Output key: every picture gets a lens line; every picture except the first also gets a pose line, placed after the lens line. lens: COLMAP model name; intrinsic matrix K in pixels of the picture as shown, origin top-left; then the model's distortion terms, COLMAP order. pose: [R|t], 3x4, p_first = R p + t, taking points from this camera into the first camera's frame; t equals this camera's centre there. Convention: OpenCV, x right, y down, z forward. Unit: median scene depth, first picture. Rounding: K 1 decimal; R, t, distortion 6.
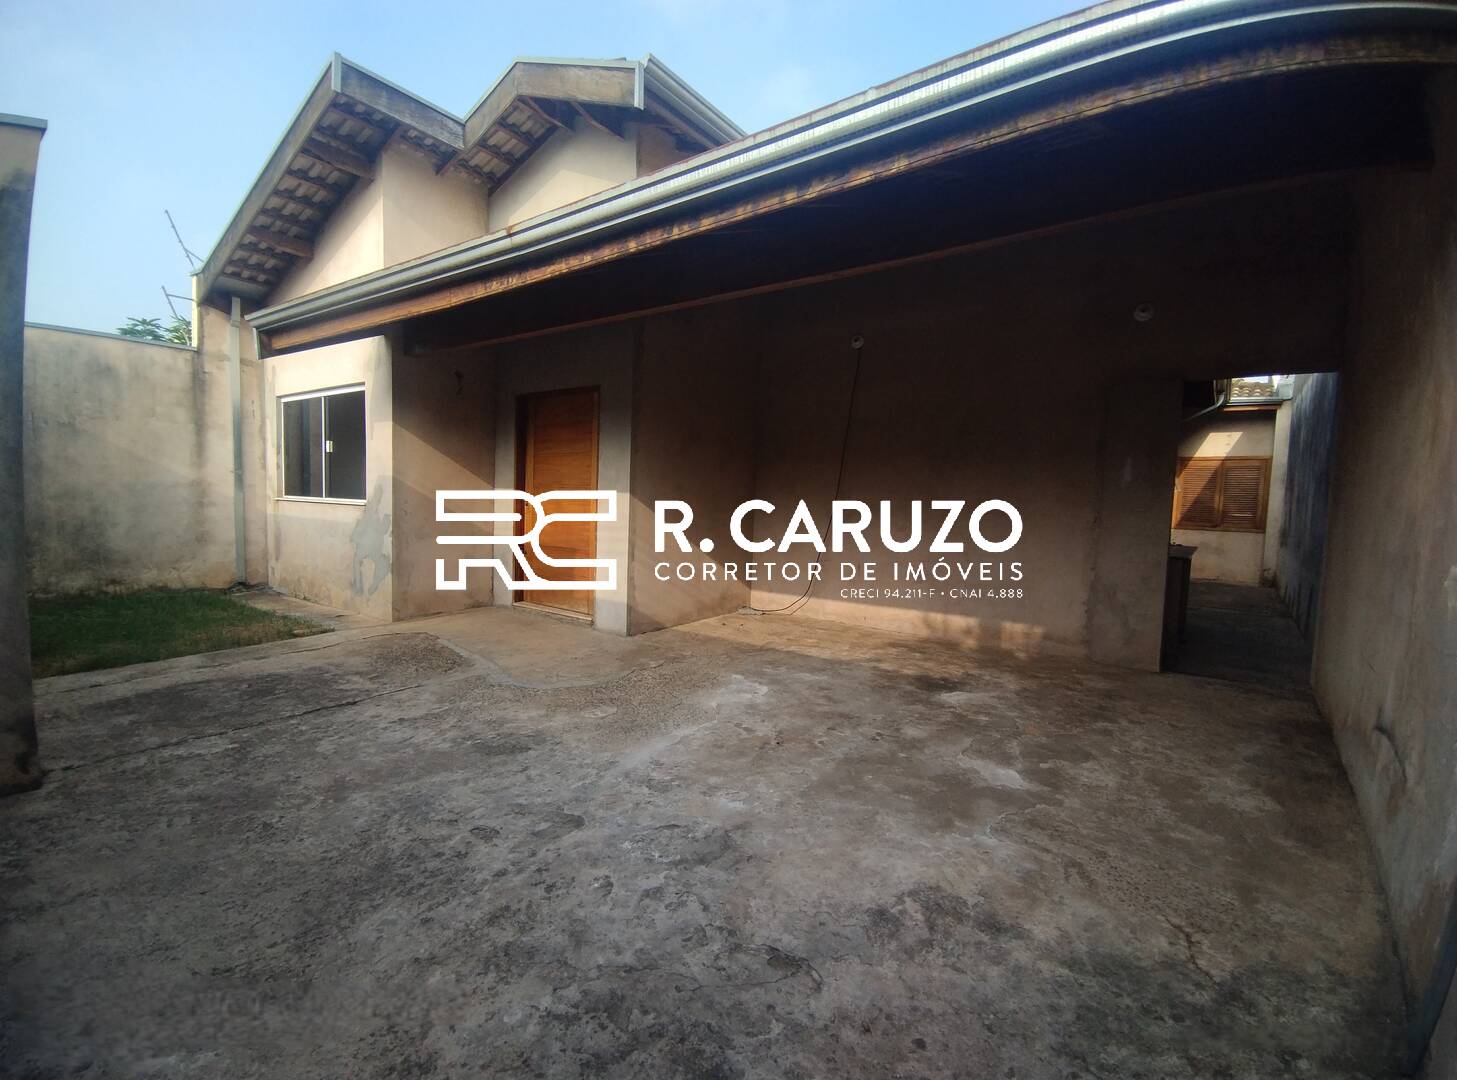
lens RADIAL K [[664.0, 0, 728.5], [0, 664.0, 540.0], [0, 0, 1]] dist [0.023157, -0.040132]
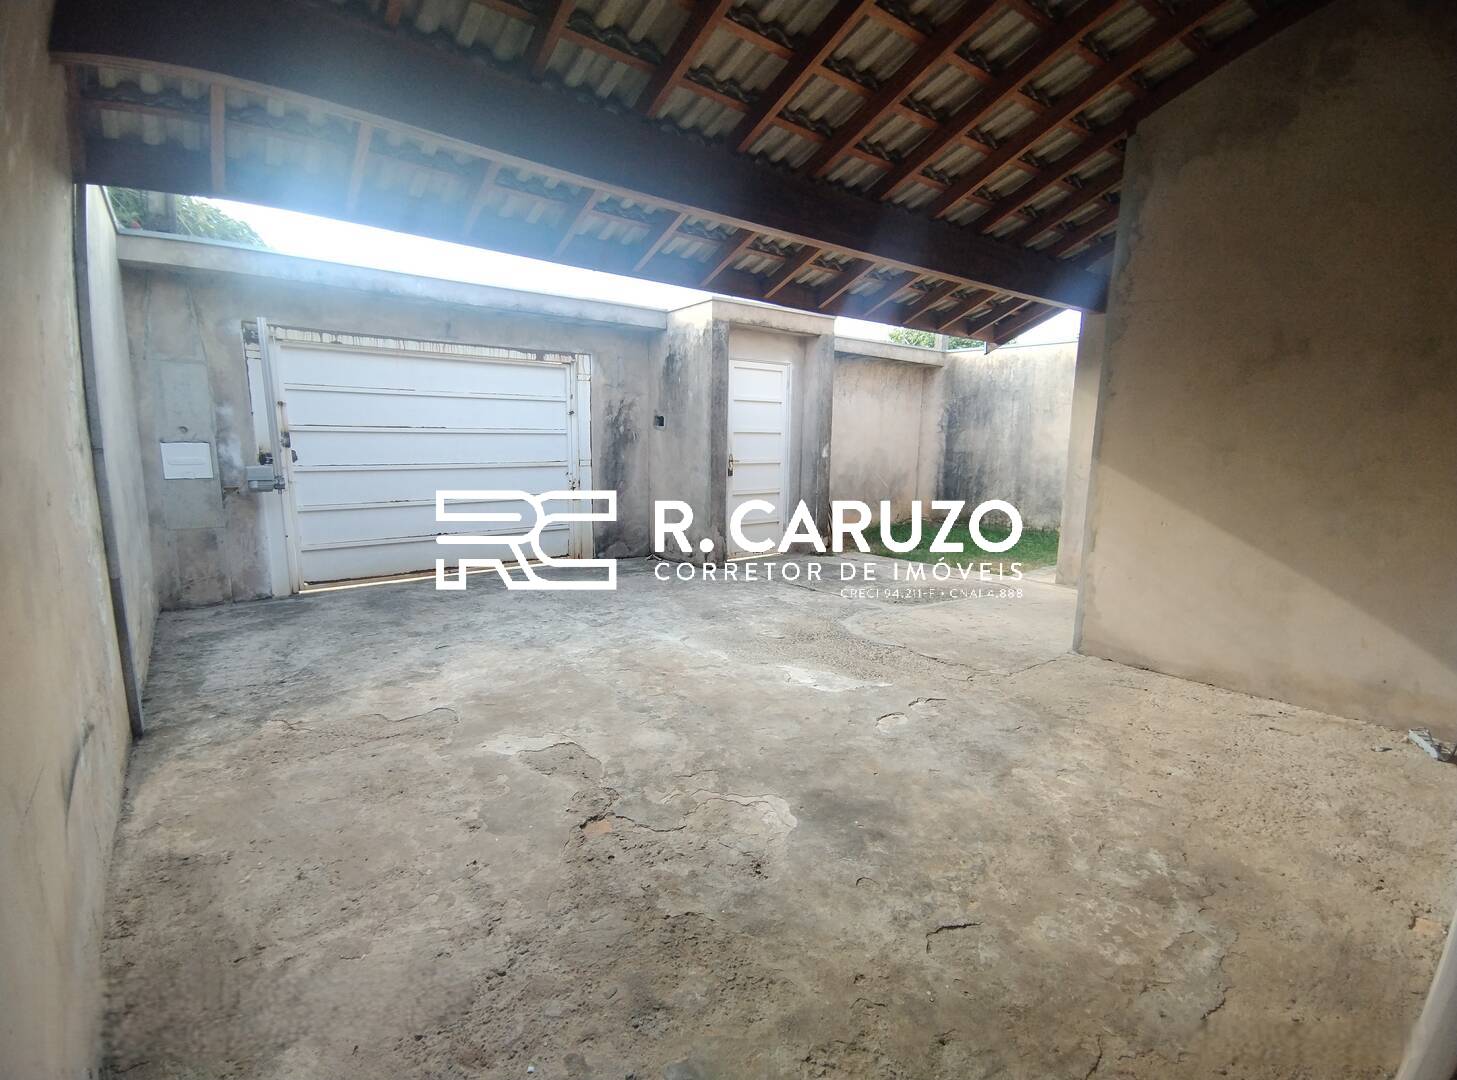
lens RADIAL K [[657.0, 0, 728.5], [0, 657.0, 540.0], [0, 0, 1]] dist [-0.025706, -0.000462]
pose [[-0.267255, 0.115030, -0.956736, 1.283174], [-0.081296, 0.986619, 0.141332, -0.096901], [0.960191, 0.115550, -0.254327, 1.626653]]
